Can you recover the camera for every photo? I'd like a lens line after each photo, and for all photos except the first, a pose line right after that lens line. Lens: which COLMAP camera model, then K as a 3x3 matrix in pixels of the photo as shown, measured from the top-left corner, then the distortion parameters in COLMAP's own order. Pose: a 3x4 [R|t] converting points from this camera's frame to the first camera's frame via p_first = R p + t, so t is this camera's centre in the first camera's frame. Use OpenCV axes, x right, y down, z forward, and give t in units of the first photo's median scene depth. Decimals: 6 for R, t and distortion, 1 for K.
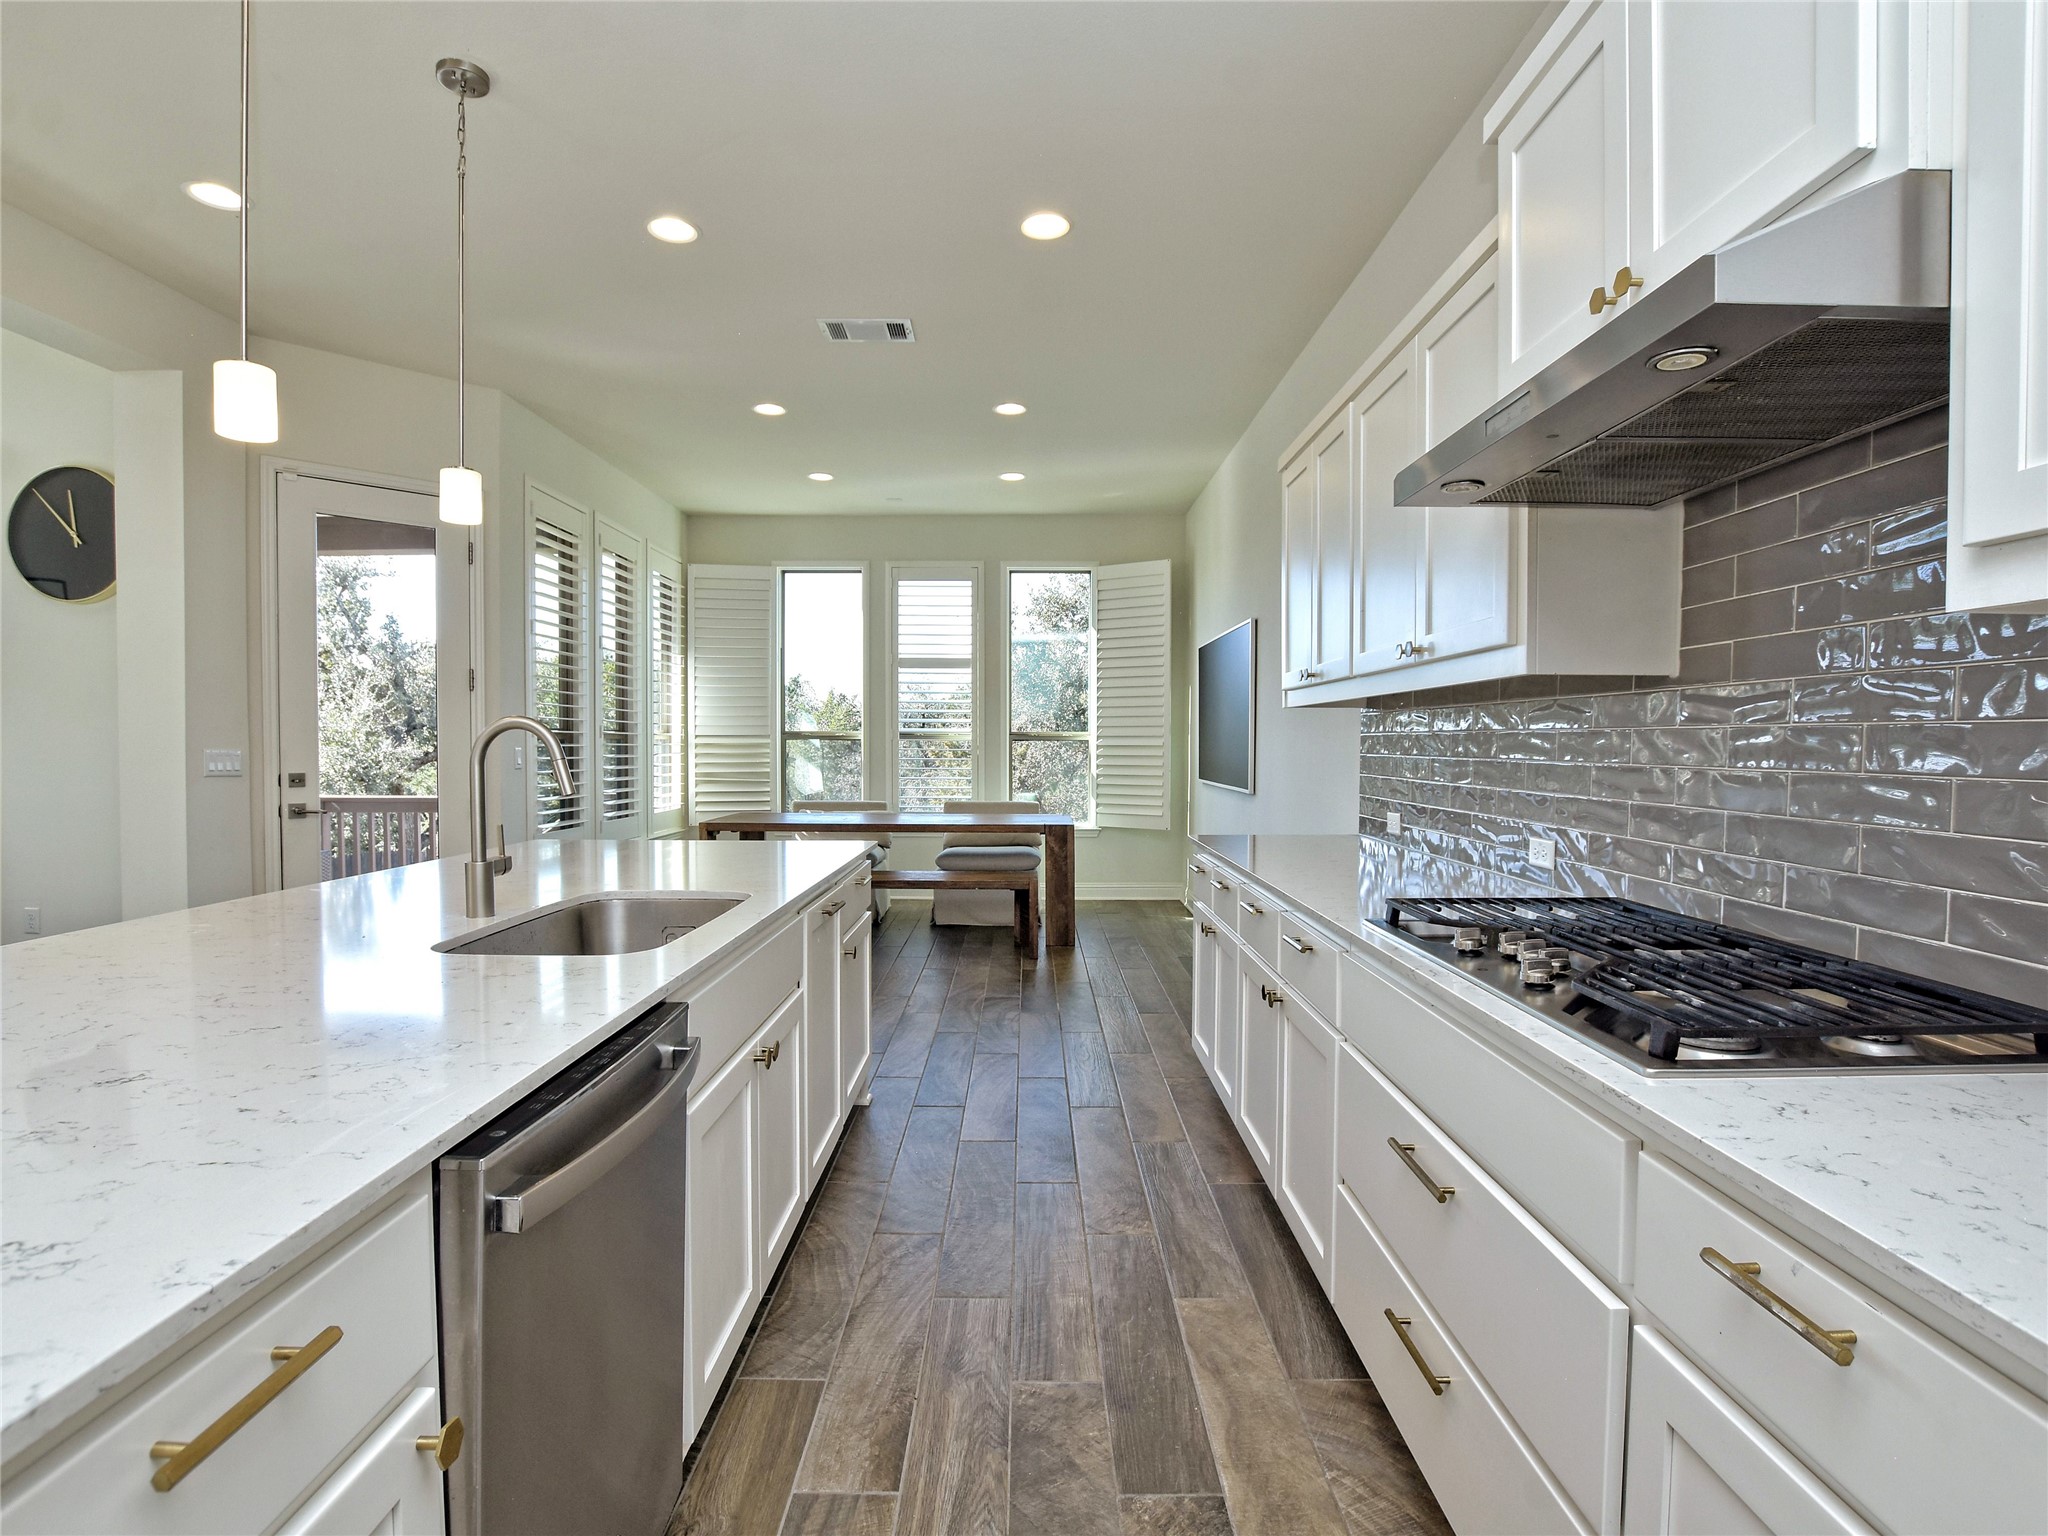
lens RADIAL K [[1027.0, 0, 1035.6], [0, 1027.0, 765.3], [0, 0, 1]] dist [-0.028363, 0.000048]
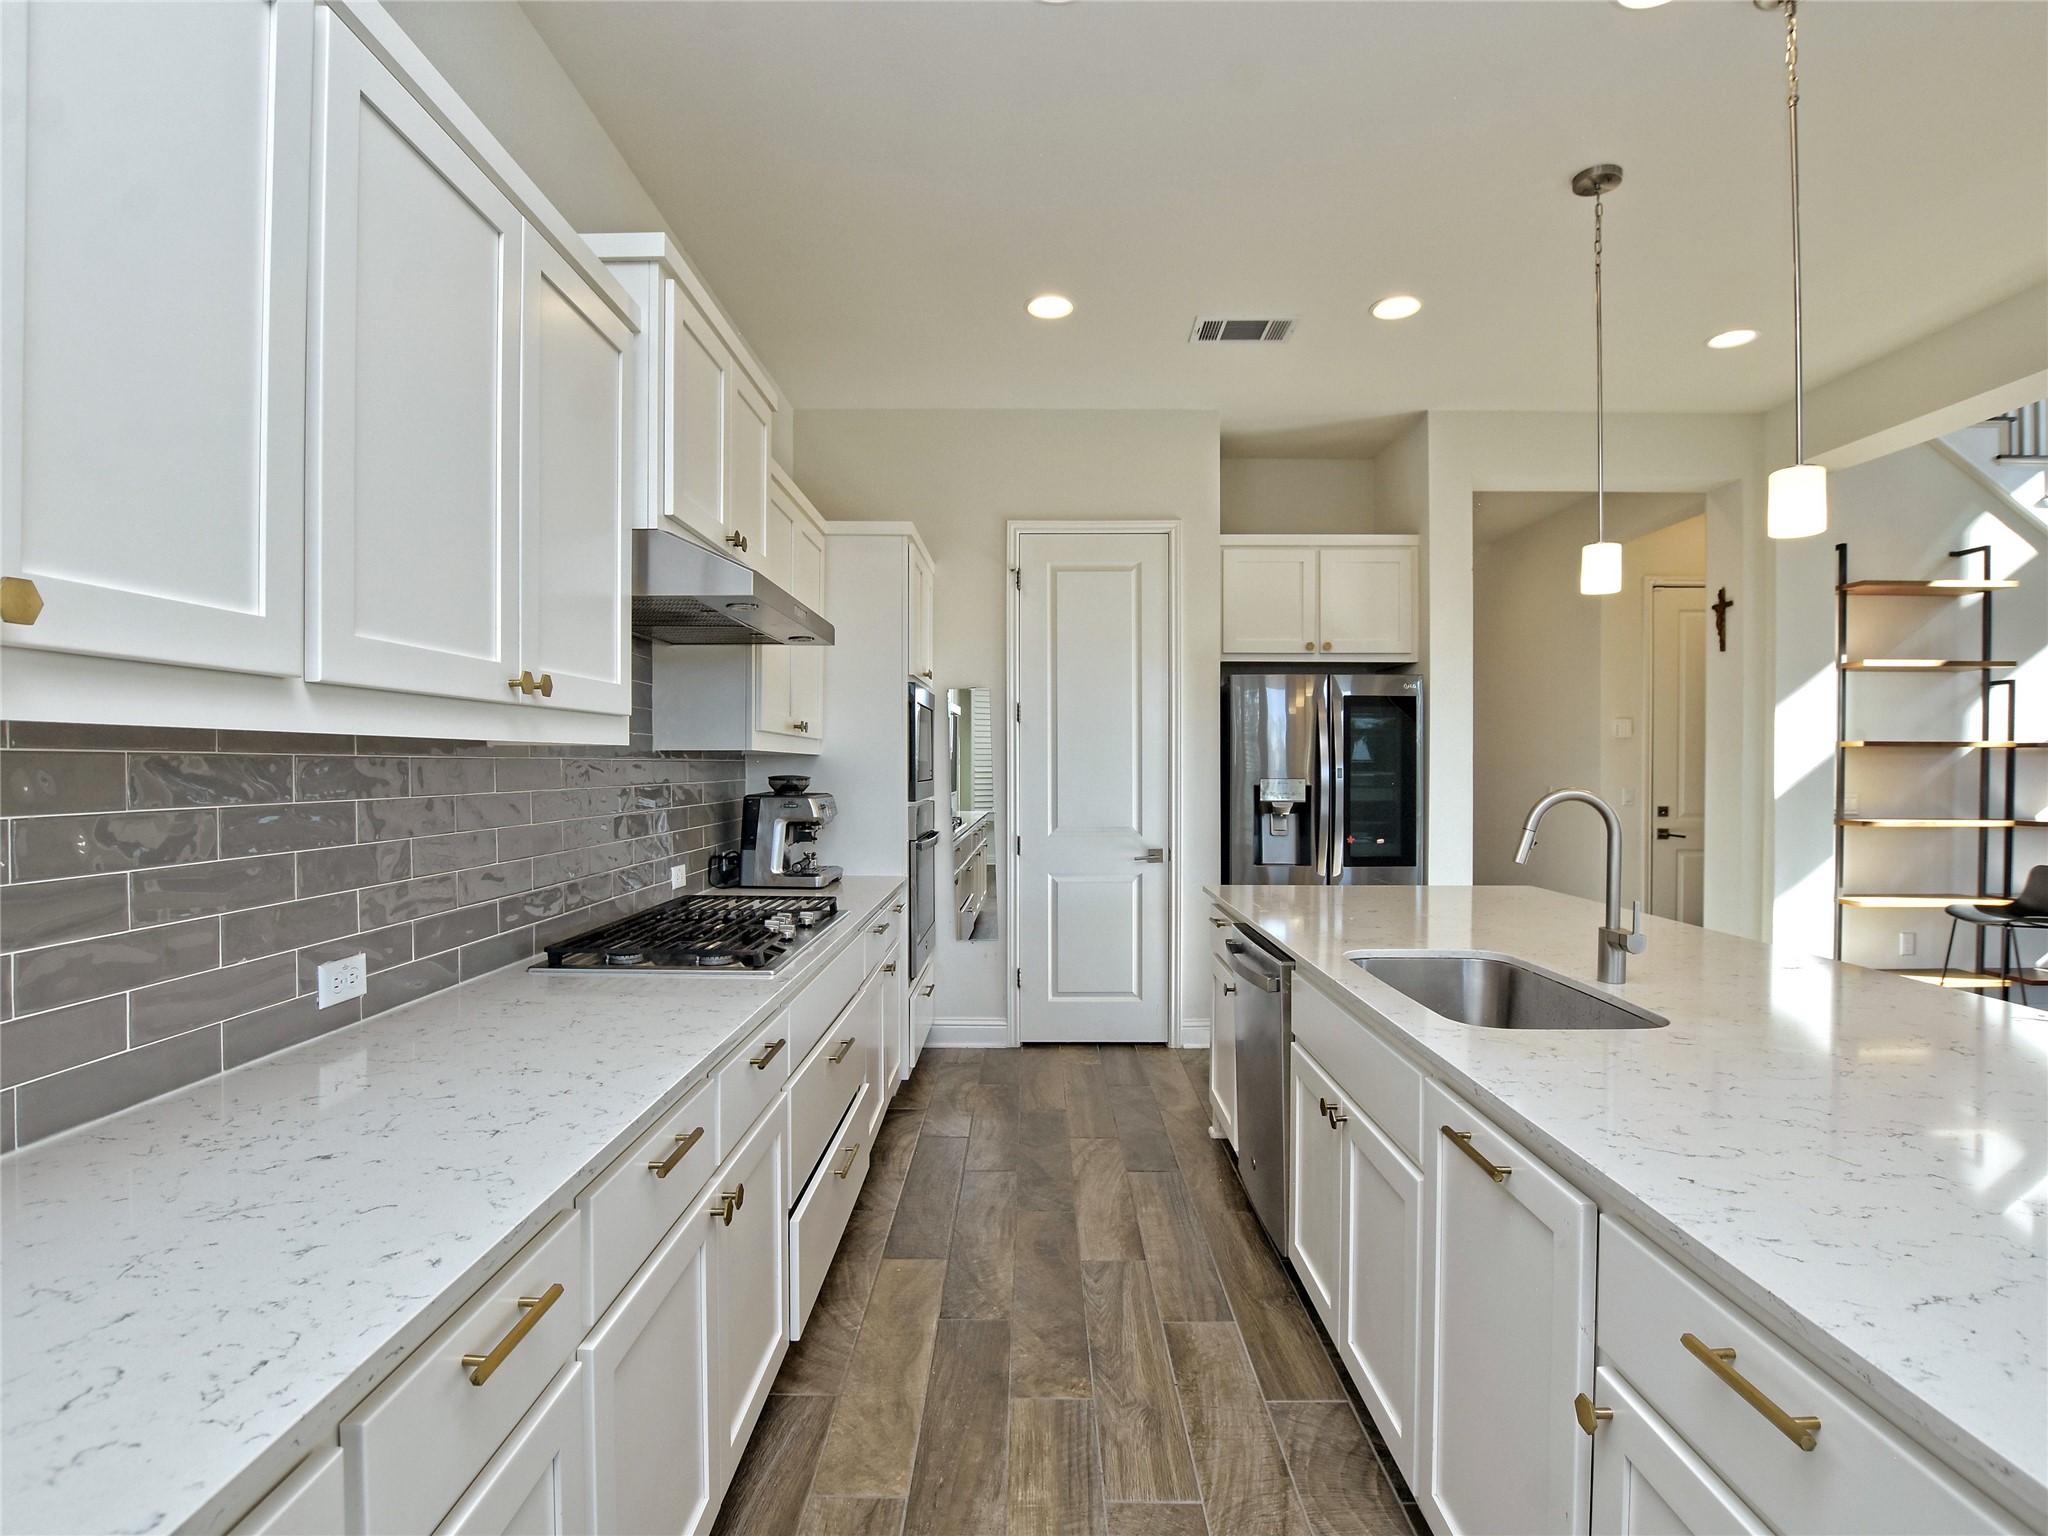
lens RADIAL K [[1027.0, 0, 1022.6], [0, 1027.0, 767.0], [0, 0, 1]] dist [-0.028363, 0.000048]
pose [[-0.999804, -0.005539, 0.018993, 0.036449], [-0.004991, 0.999574, 0.028773, -0.101629], [-0.019144, 0.028673, -0.999406, 2.136621]]
